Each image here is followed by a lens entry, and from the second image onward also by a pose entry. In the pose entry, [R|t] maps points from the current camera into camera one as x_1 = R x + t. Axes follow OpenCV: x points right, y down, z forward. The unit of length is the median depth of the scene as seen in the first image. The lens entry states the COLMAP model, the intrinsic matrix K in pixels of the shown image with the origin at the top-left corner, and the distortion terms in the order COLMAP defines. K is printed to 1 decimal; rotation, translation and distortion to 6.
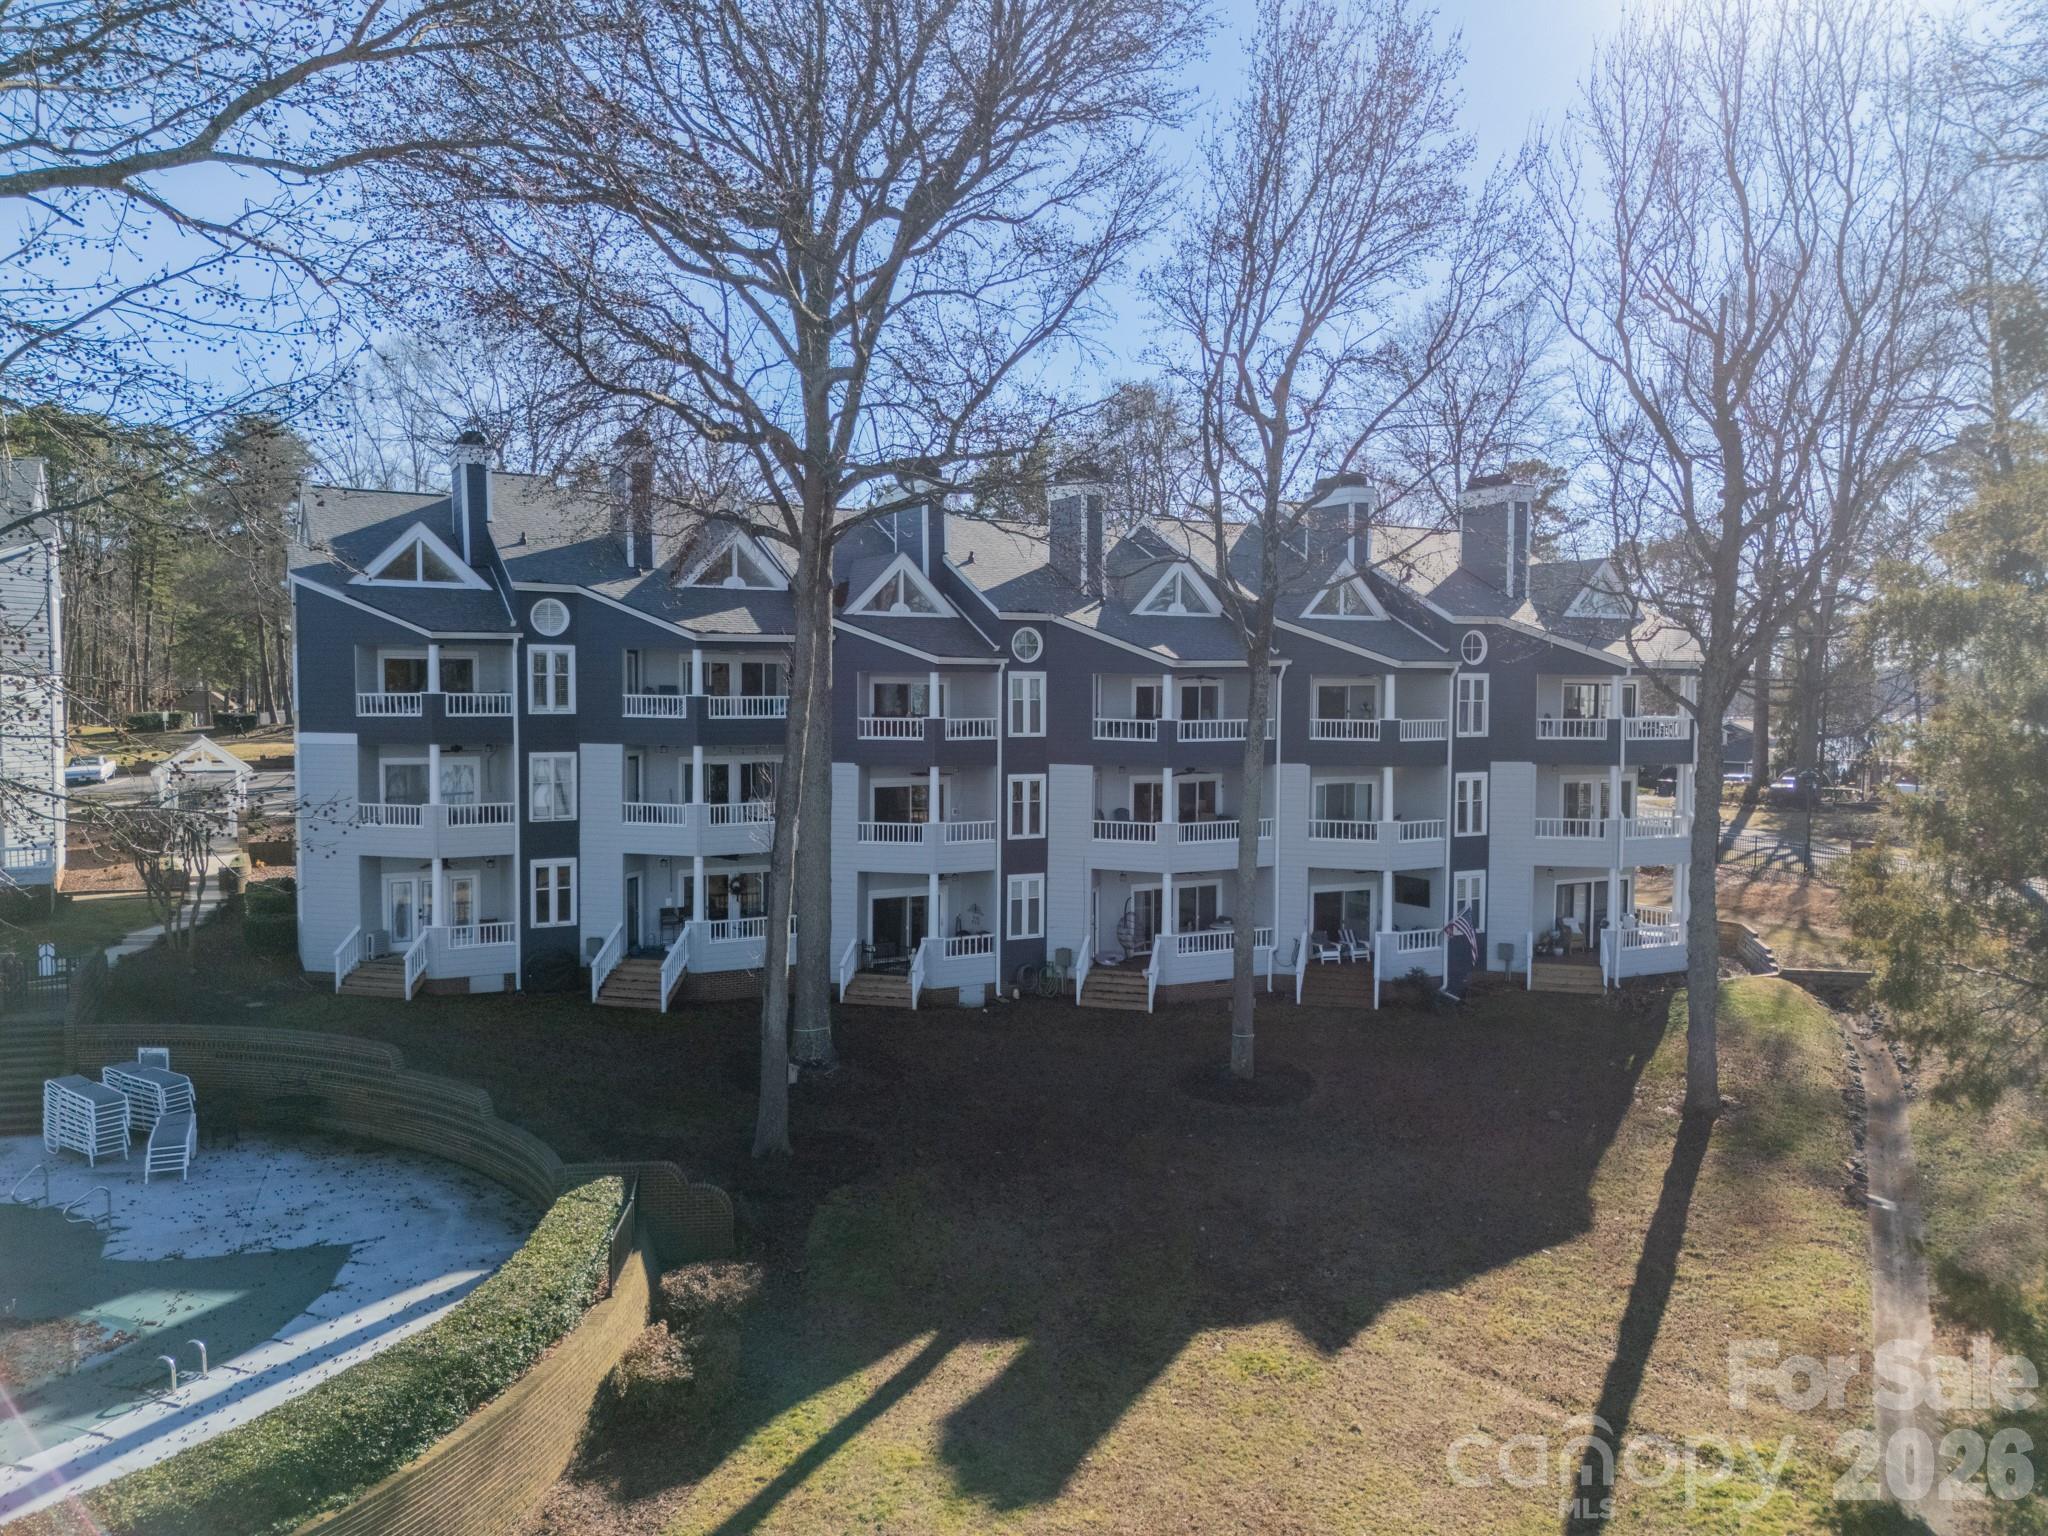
lens RADIAL K [[1472.6, 0, 1027.4], [0, 1472.6, 761.2], [0, 0, 1]] dist [0.038704, -0.011269]
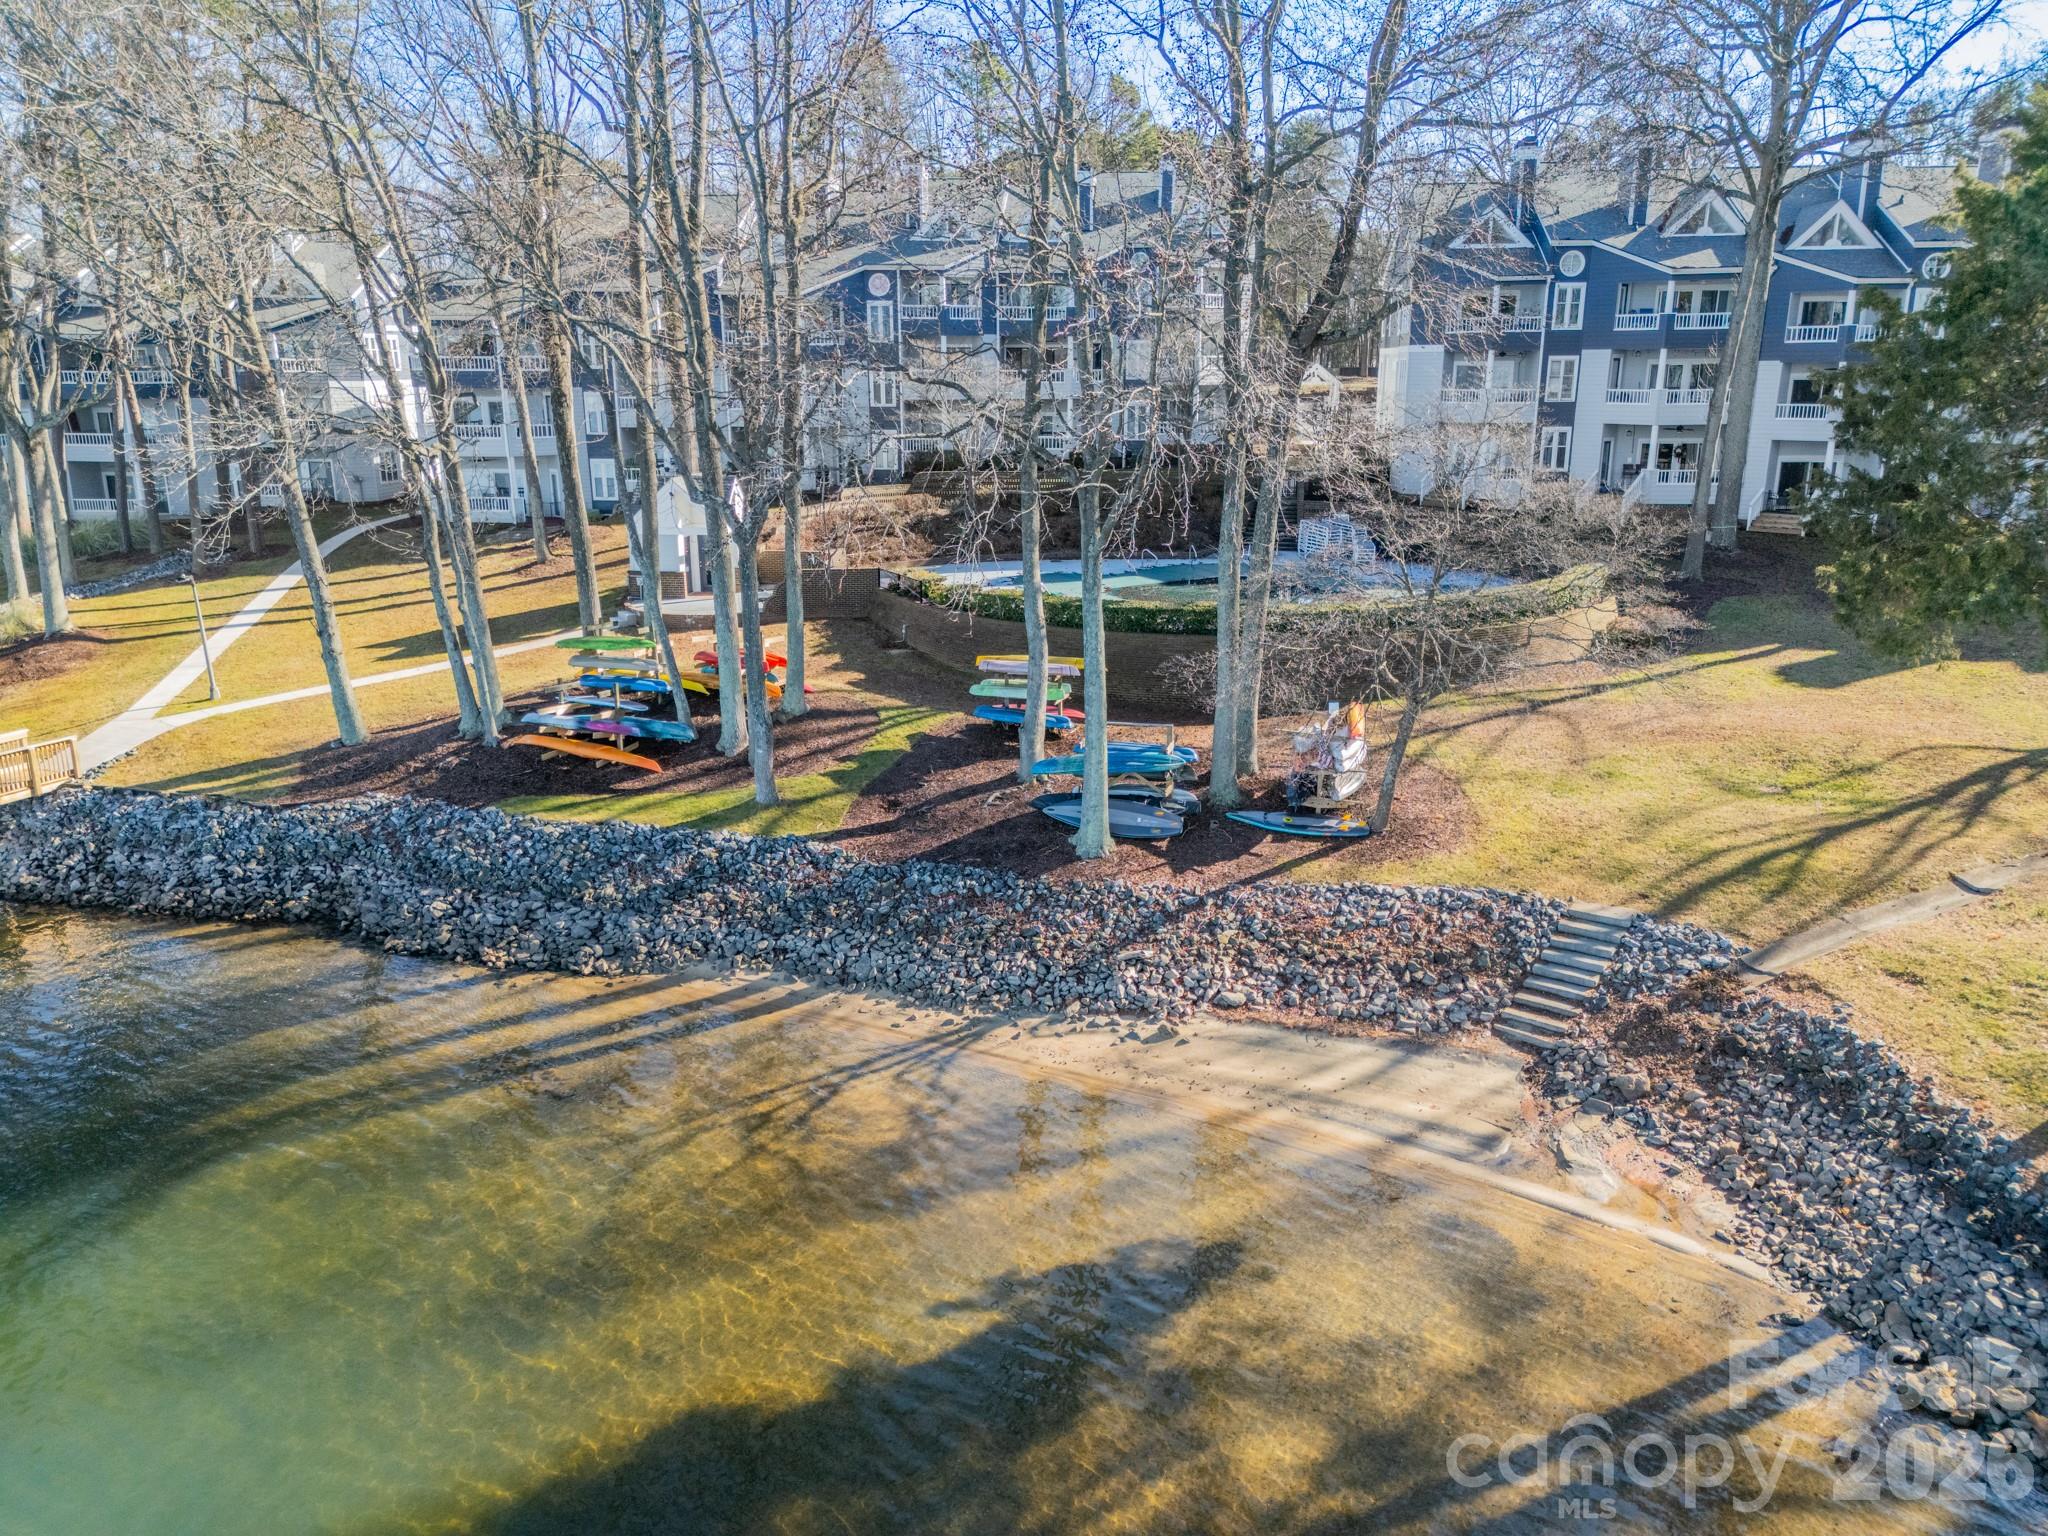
lens RADIAL K [[1472.6, 0, 1035.4], [0, 1472.6, 771.0], [0, 0, 1]] dist [0.038704, -0.011269]
pose [[0.832717, 0.138876, -0.536001, 0.112430], [-0.019787, 0.974881, 0.221847, 0.084302], [0.553346, -0.174130, 0.814547, -0.650856]]
